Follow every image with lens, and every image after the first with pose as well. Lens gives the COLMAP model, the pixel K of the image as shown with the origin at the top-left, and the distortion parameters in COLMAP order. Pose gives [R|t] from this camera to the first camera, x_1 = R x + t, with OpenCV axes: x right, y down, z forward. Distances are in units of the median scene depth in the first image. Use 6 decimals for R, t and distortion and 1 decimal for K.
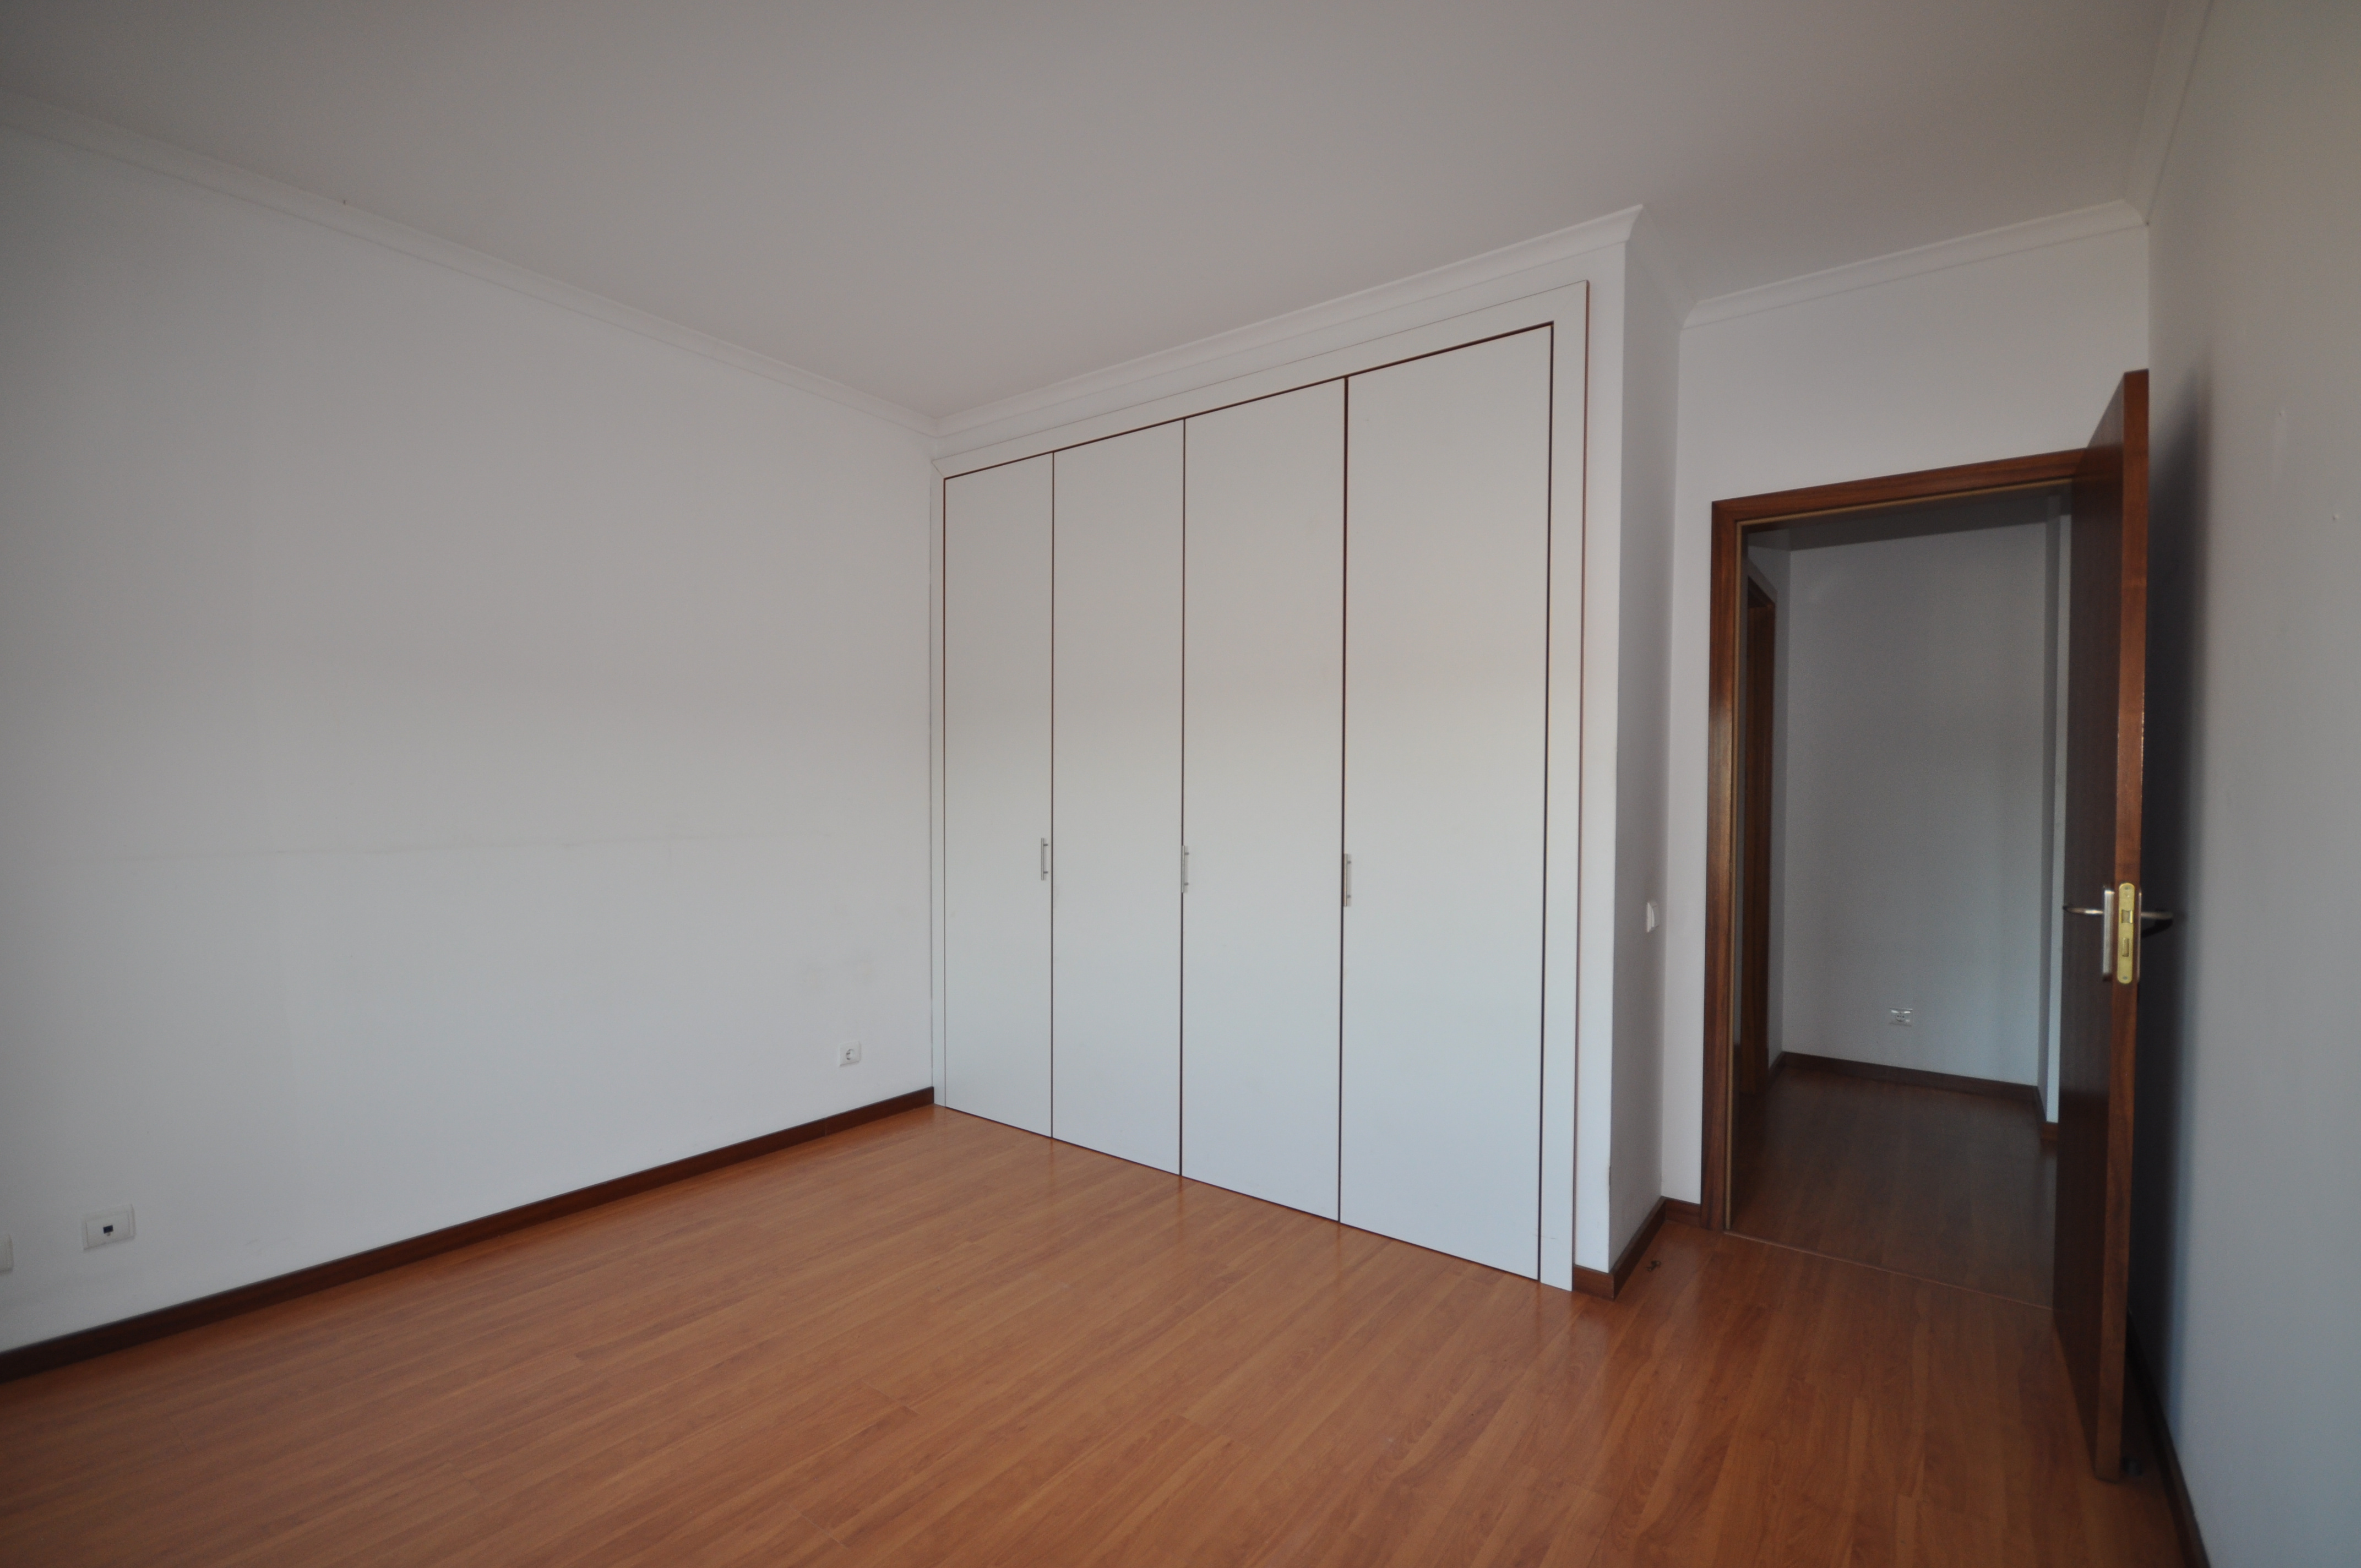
lens RADIAL K [[1033.9, 0, 1179.5], [0, 1033.9, 800.8], [0, 0, 1]] dist [-0.000284, 0.000318]
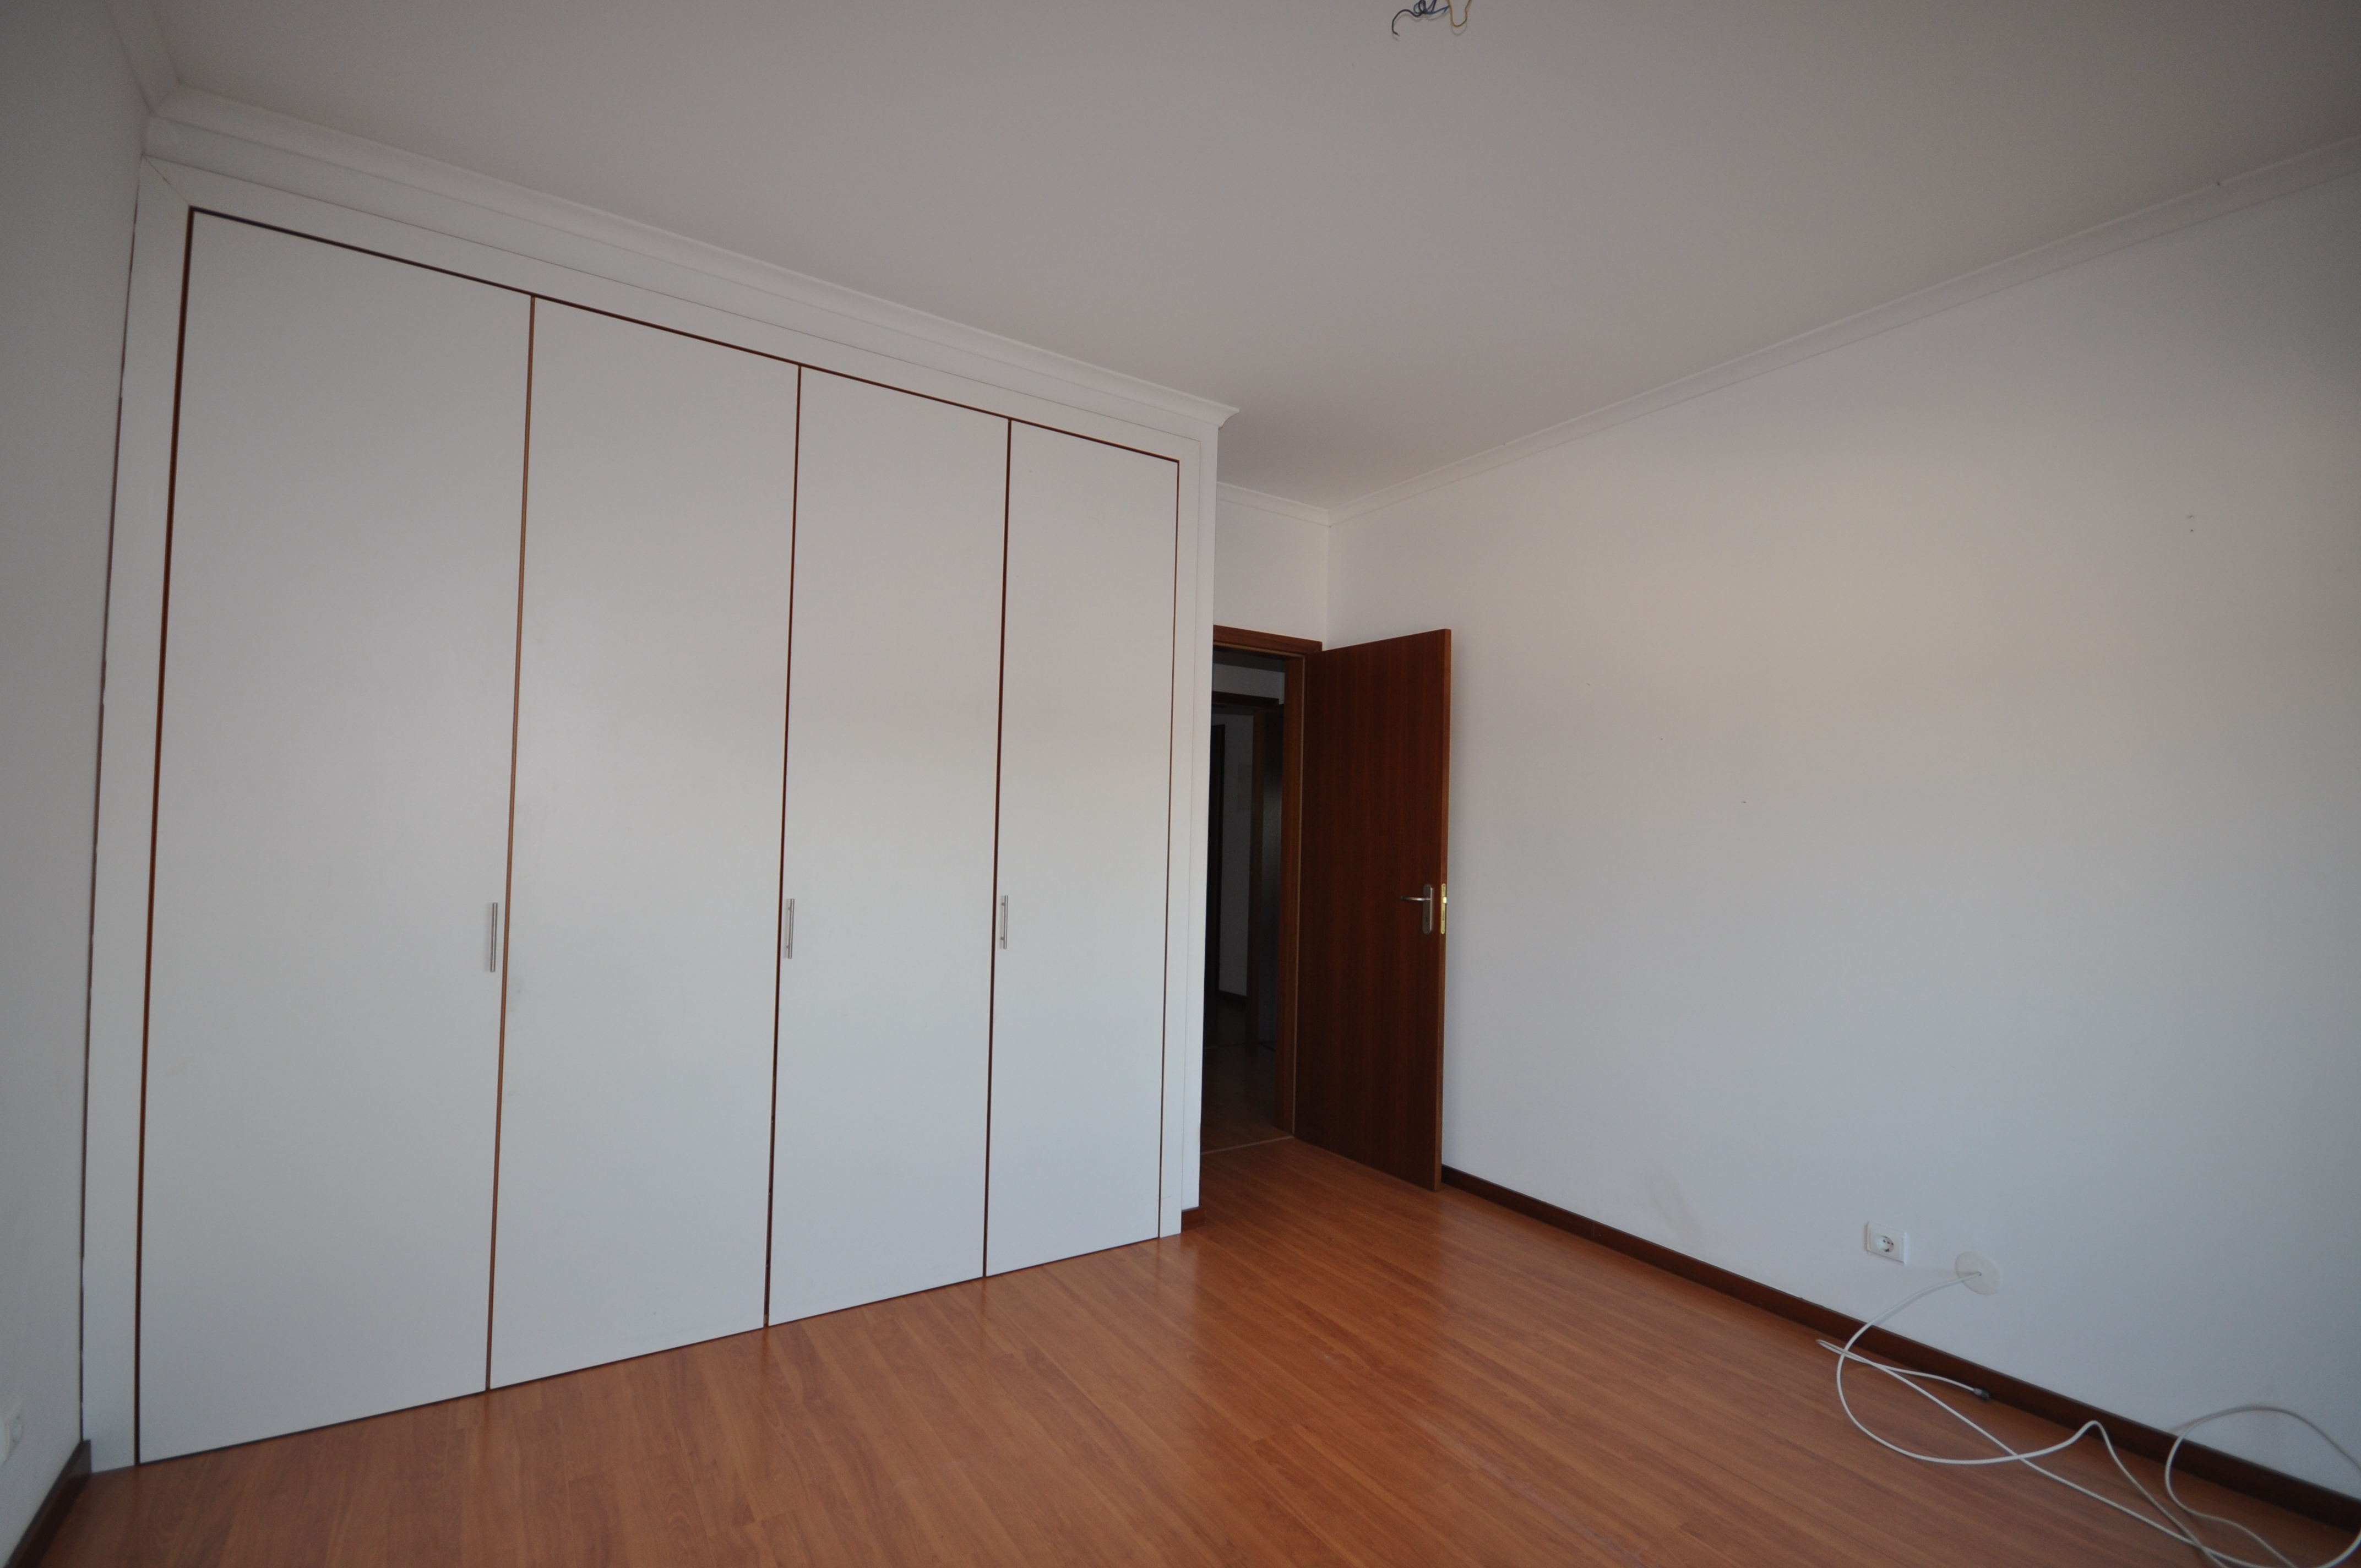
lens RADIAL K [[1033.9, 0, 1179.5], [0, 1033.9, 800.8], [0, 0, 1]] dist [-0.000284, 0.000318]
pose [[0.337107, 0.028618, 0.941031, -0.794748], [-0.004743, 0.999577, -0.028699, -0.012343], [-0.941455, 0.005211, 0.337100, 0.562047]]
